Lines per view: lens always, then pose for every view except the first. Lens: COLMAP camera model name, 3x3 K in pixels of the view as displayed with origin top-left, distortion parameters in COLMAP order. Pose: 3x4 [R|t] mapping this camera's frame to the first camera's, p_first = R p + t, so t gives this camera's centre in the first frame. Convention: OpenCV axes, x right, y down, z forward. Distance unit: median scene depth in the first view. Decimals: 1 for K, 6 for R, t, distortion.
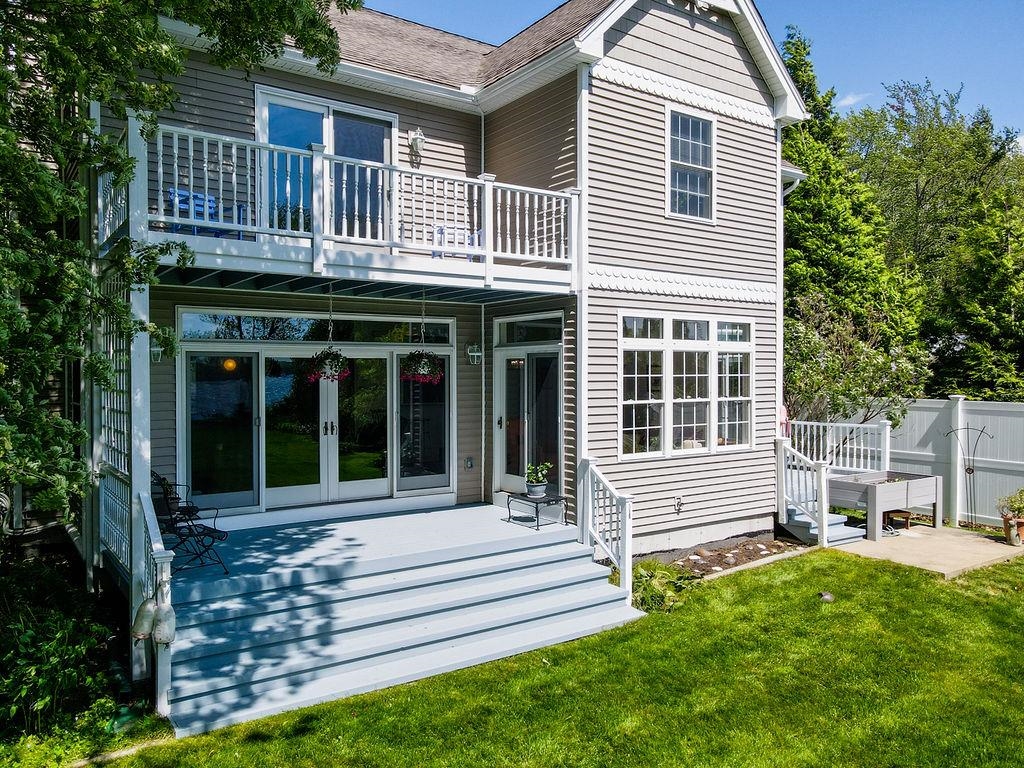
lens RADIAL K [[765.0, 0, 510.9], [0, 765.0, 390.1], [0, 0, 1]] dist [-0.018267, 0.025052]
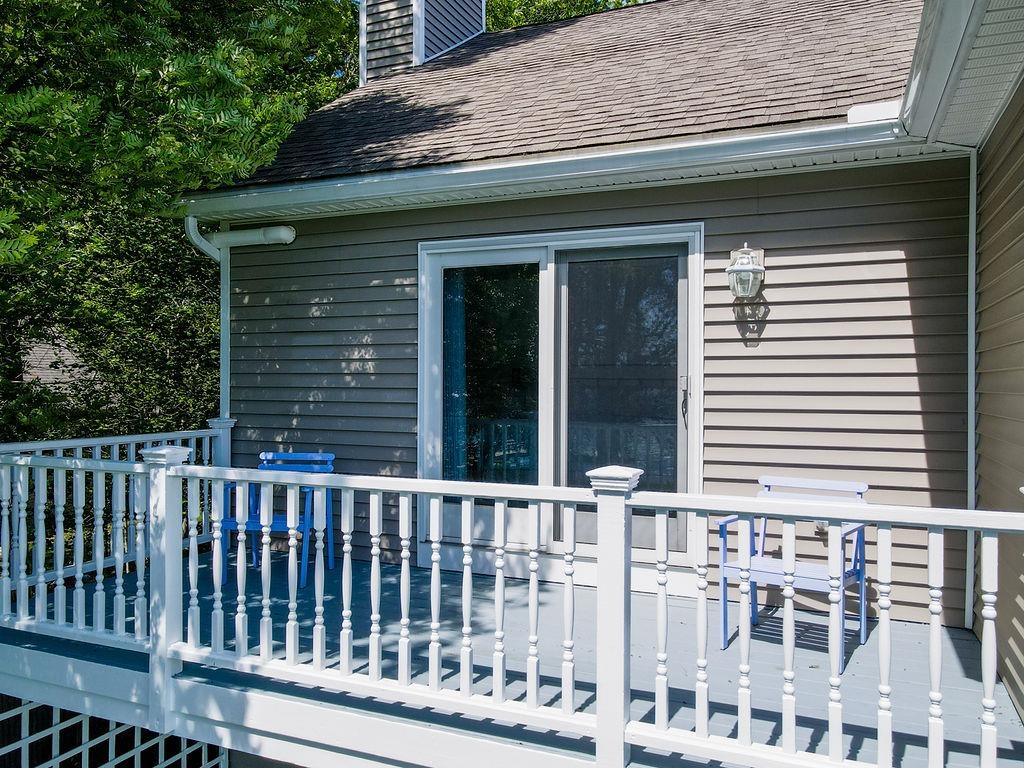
lens RADIAL K [[765.0, 0, 509.1], [0, 765.0, 380.4], [0, 0, 1]] dist [-0.018267, 0.025052]
pose [[0.538875, -0.003473, -0.842378, 0.165315], [-0.028958, 0.999324, -0.022645, -0.262396], [0.841888, 0.036596, 0.538410, 0.687878]]
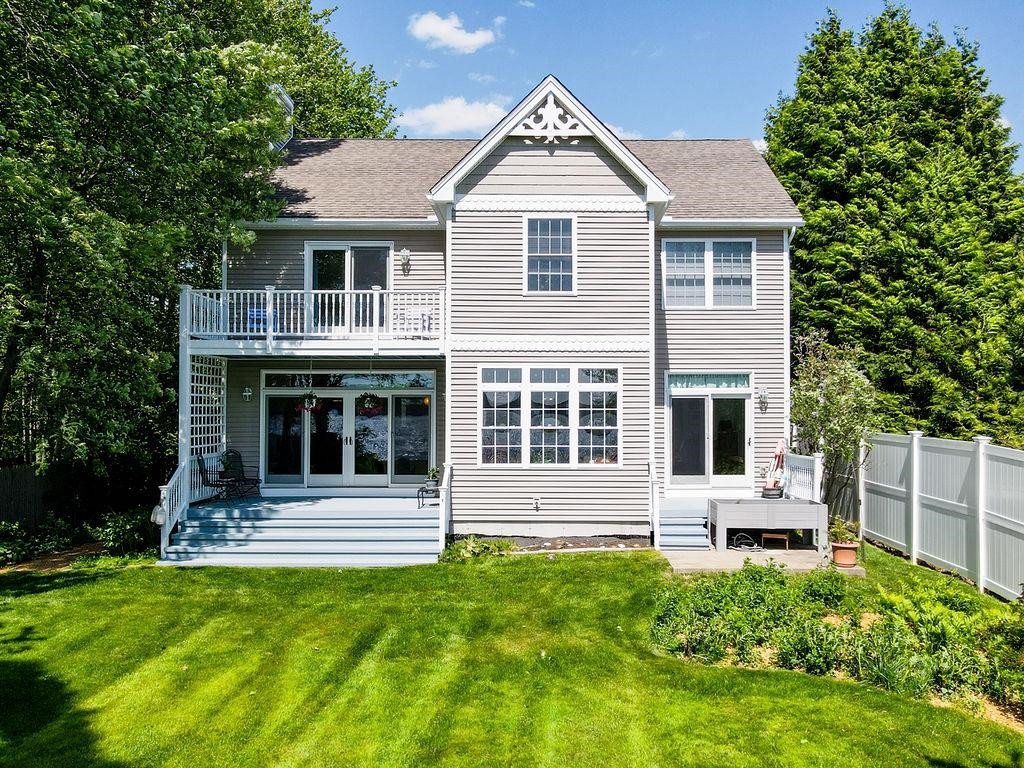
lens RADIAL K [[765.0, 0, 502.9], [0, 765.0, 383.7], [0, 0, 1]] dist [-0.018267, 0.025052]
pose [[0.830328, -0.010828, -0.557169, 0.931409], [-0.012747, 0.999181, -0.038414, -0.011379], [0.557129, 0.038999, 0.829510, -0.169759]]
